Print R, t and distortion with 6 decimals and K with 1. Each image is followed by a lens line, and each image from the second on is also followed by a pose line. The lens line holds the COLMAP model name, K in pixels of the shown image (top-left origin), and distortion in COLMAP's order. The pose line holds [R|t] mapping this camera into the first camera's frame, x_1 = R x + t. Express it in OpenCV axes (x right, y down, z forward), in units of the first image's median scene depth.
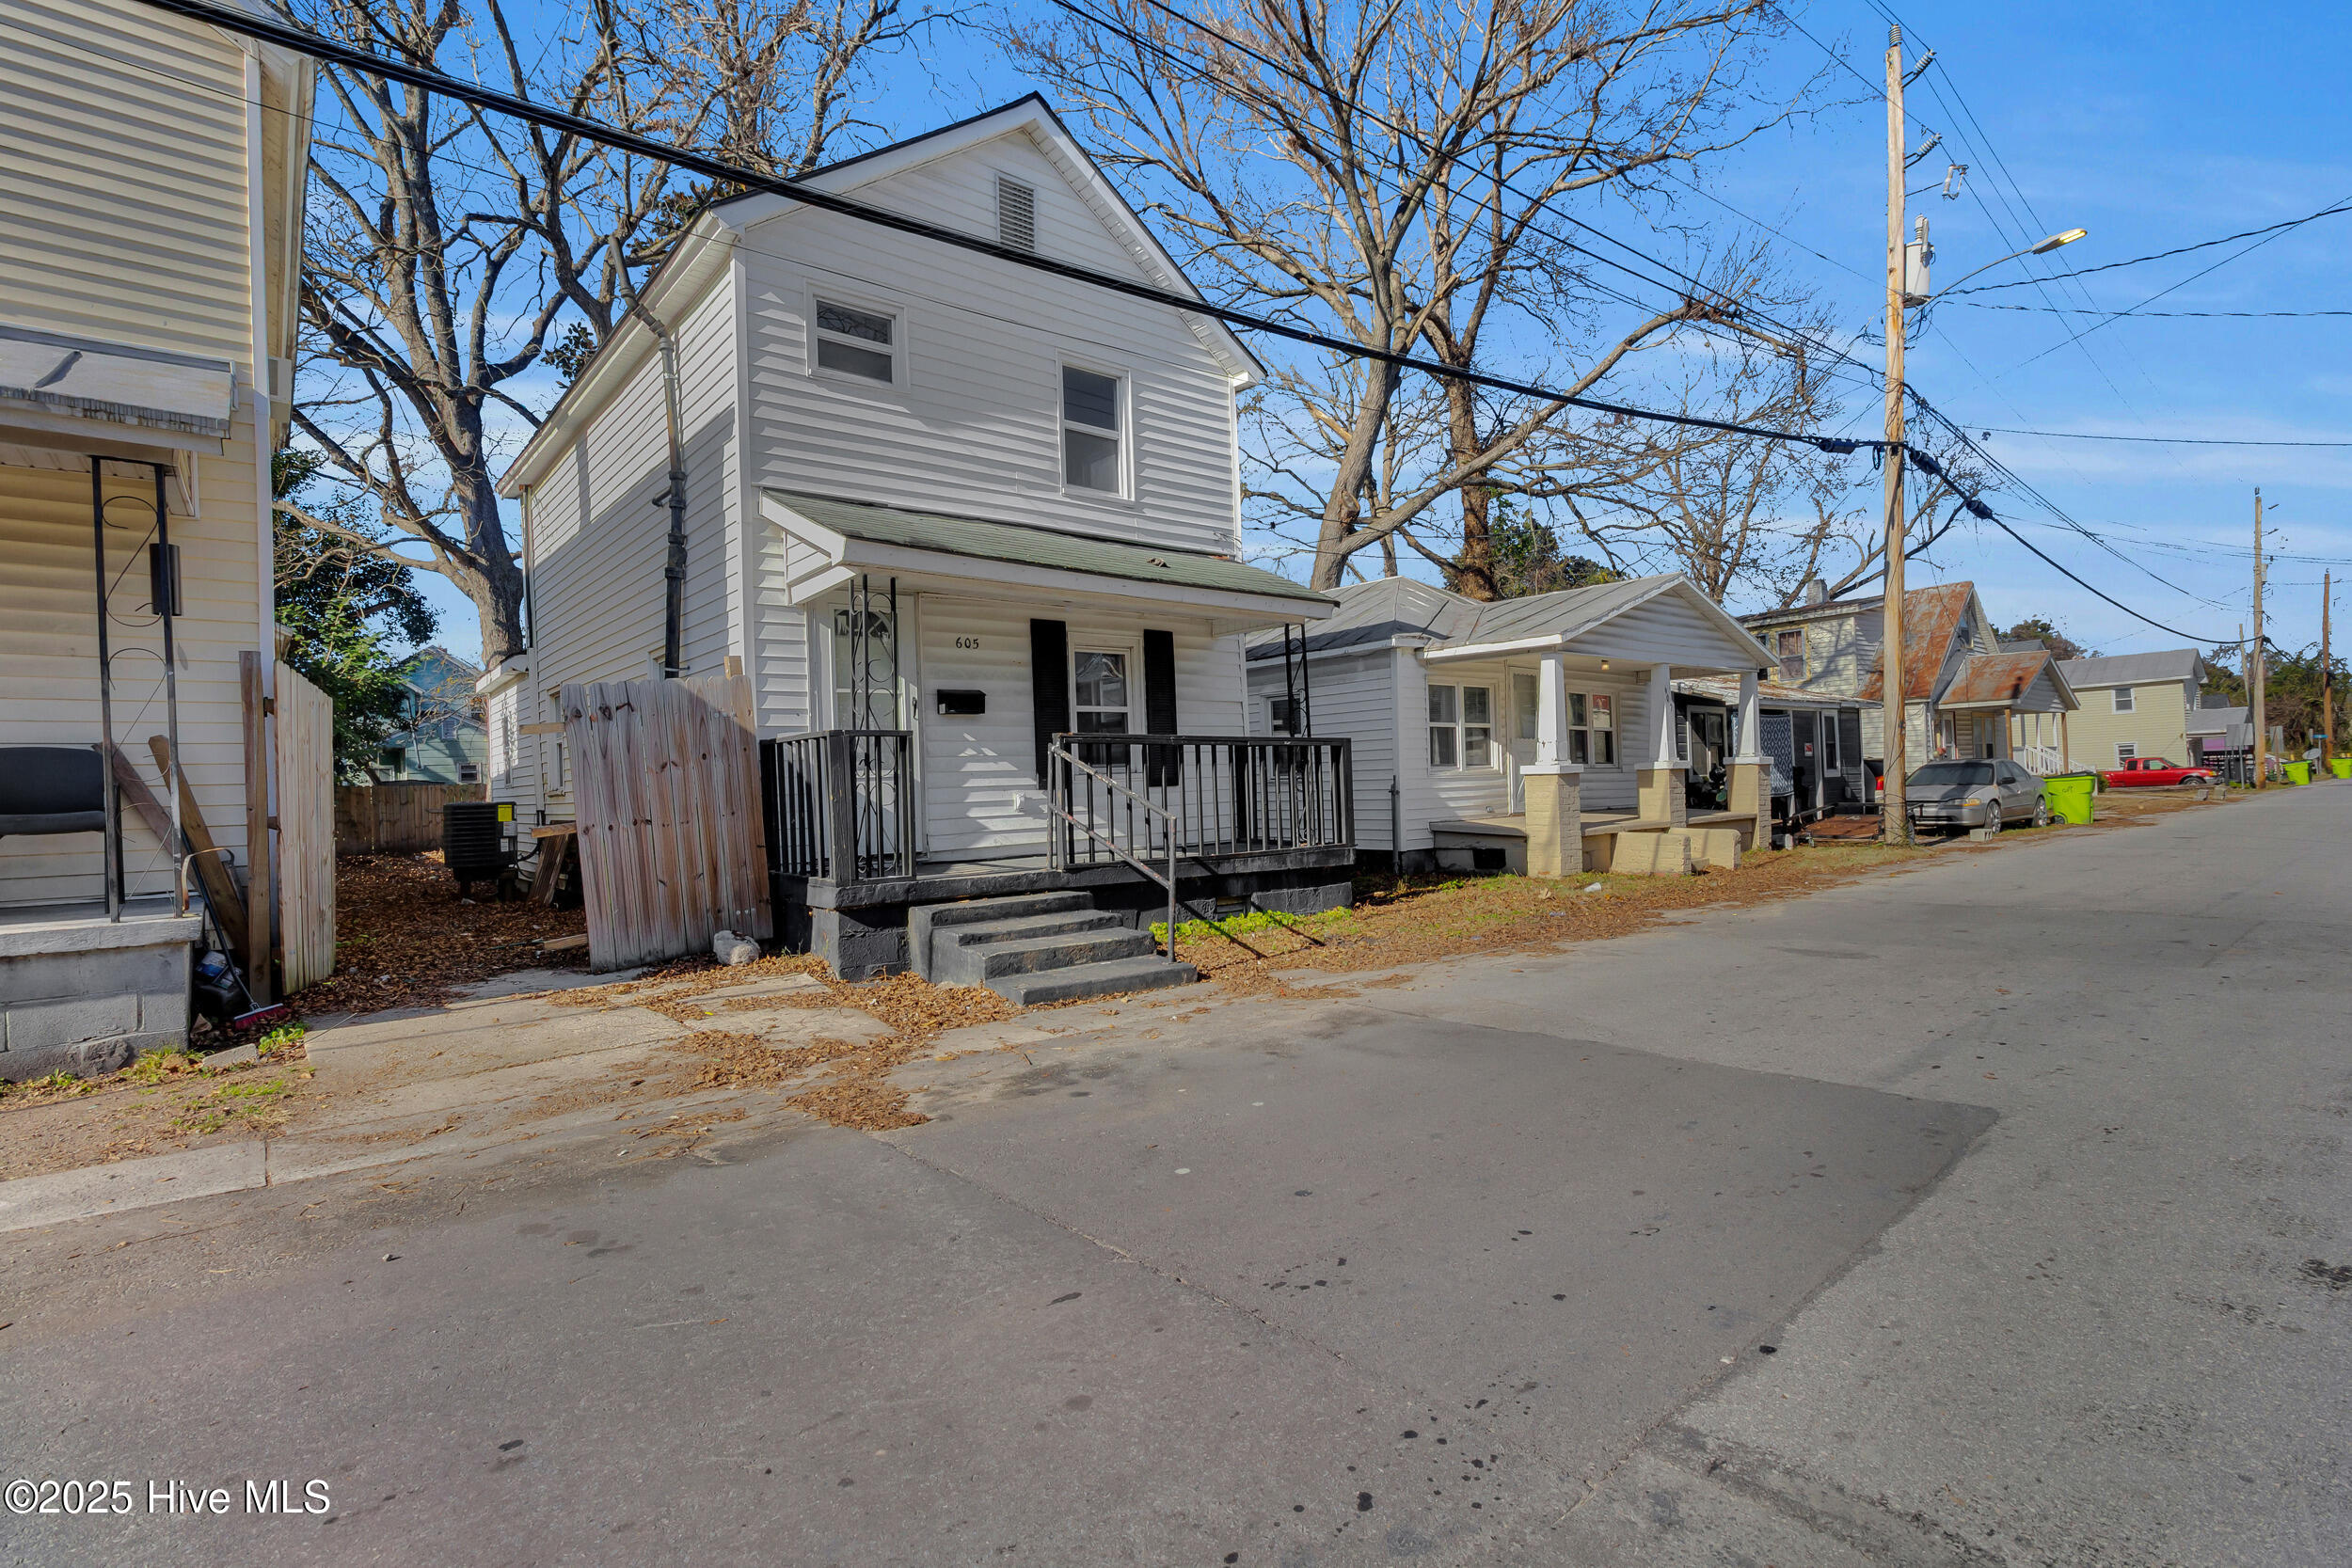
lens RADIAL K [[1087.0, 0, 1176.0], [0, 1087.0, 784.0], [0, 0, 1]] dist [0.001831, 0.001031]
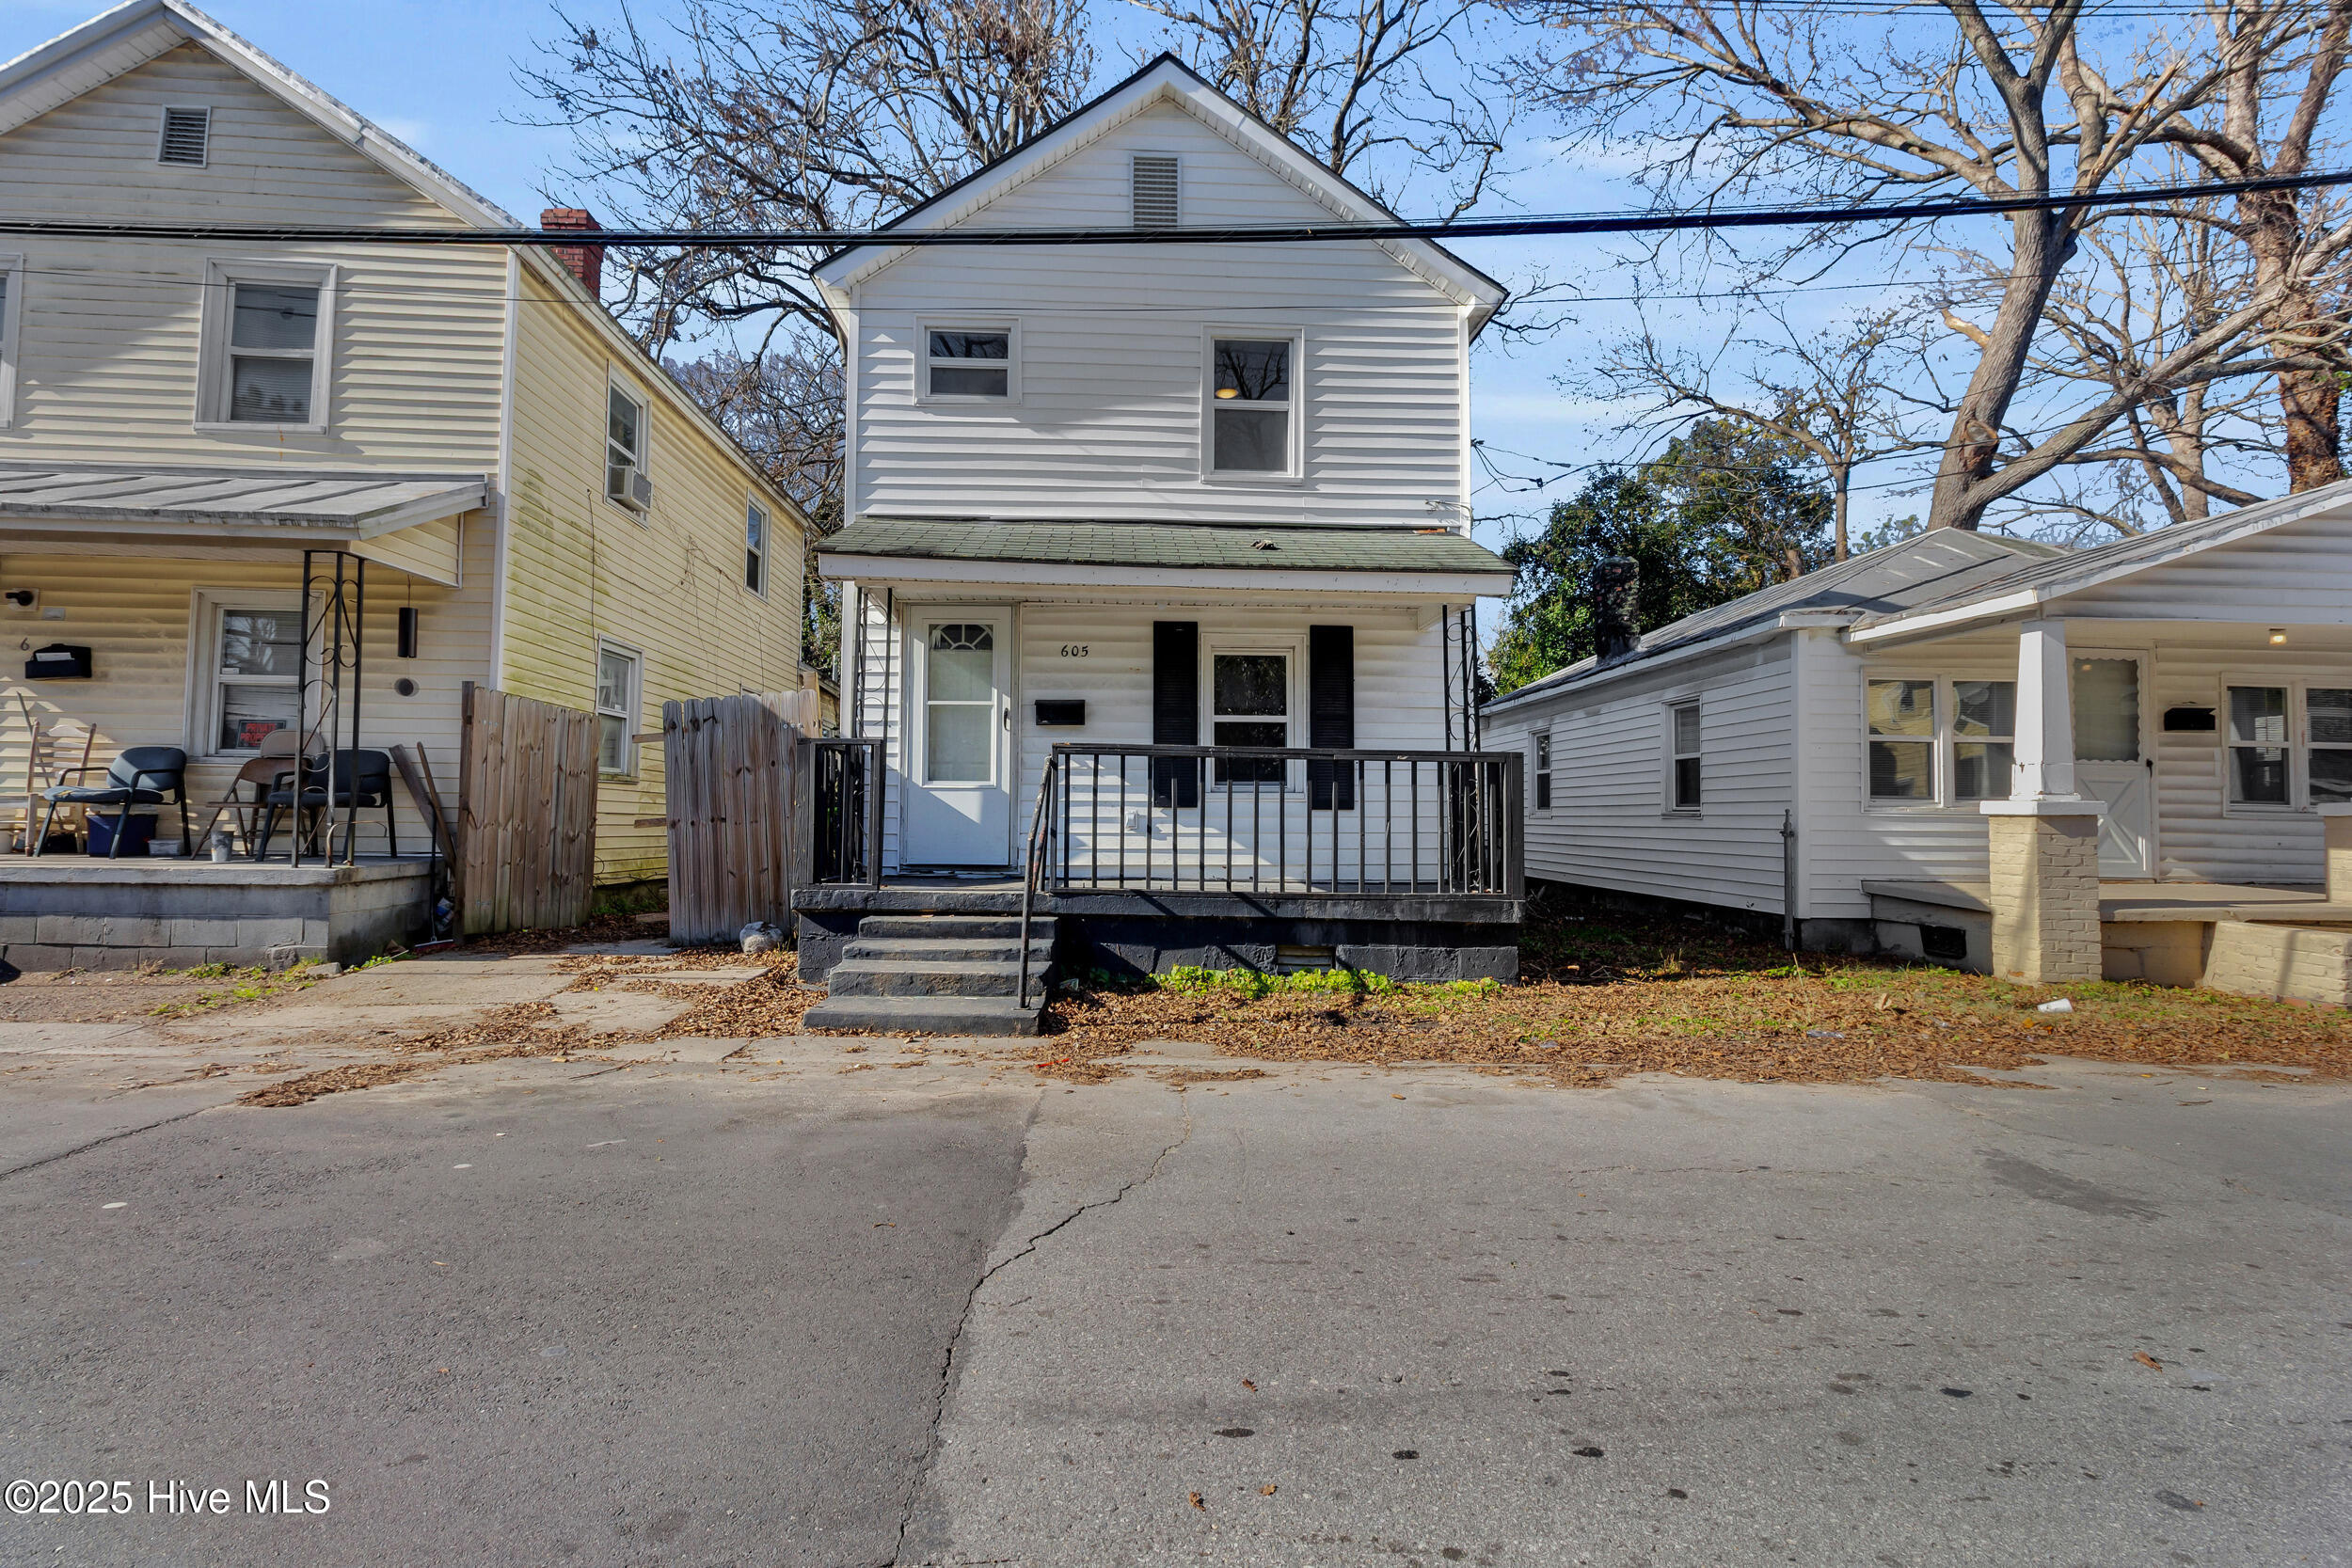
lens RADIAL K [[1087.0, 0, 1176.0], [0, 1087.0, 784.0], [0, 0, 1]] dist [0.001831, 0.001031]
pose [[0.799203, 0.020817, -0.600700, 0.410631], [-0.034026, 0.999364, -0.010637, -0.004759], [0.600097, 0.028940, 0.799404, 0.261182]]
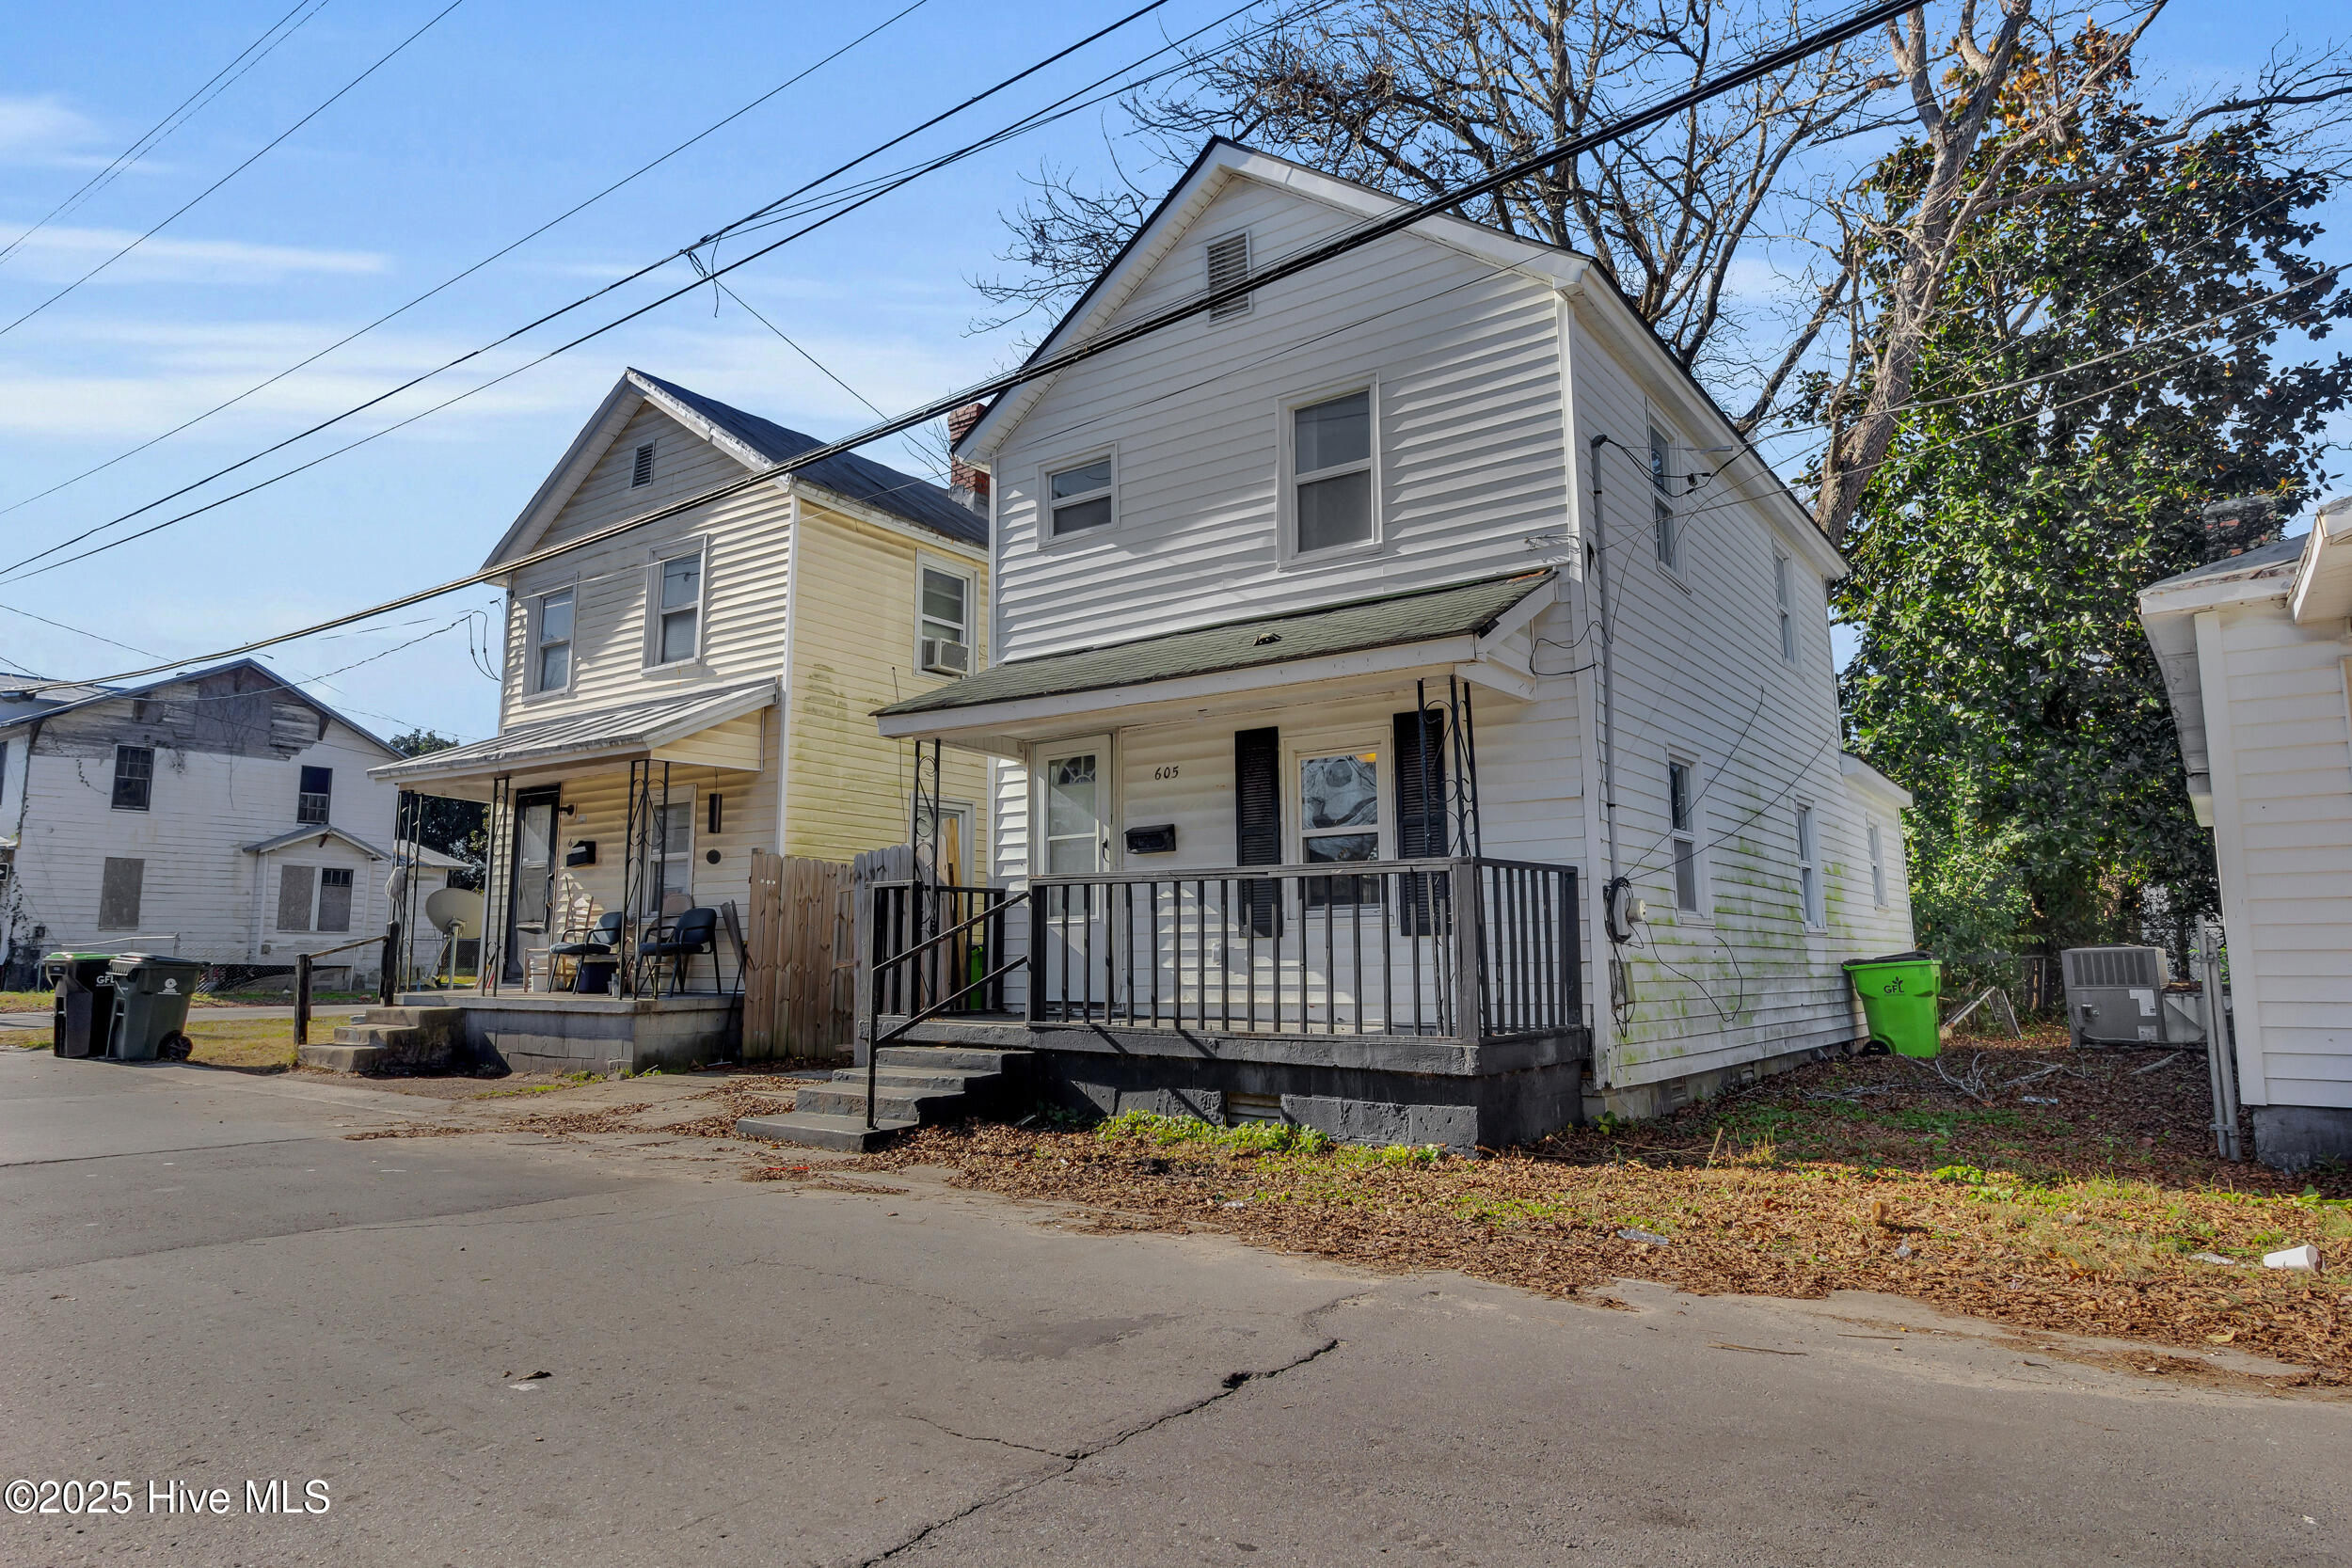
lens RADIAL K [[1427.8, 0, 1176.0], [0, 1427.8, 784.0], [0, 0, 1]] dist [0.003988, 0.001617]
pose [[0.243991, -0.091653, -0.965437, 0.851646], [-0.001712, 0.995482, -0.094938, -0.007512], [0.969776, 0.024817, 0.242732, 0.647155]]
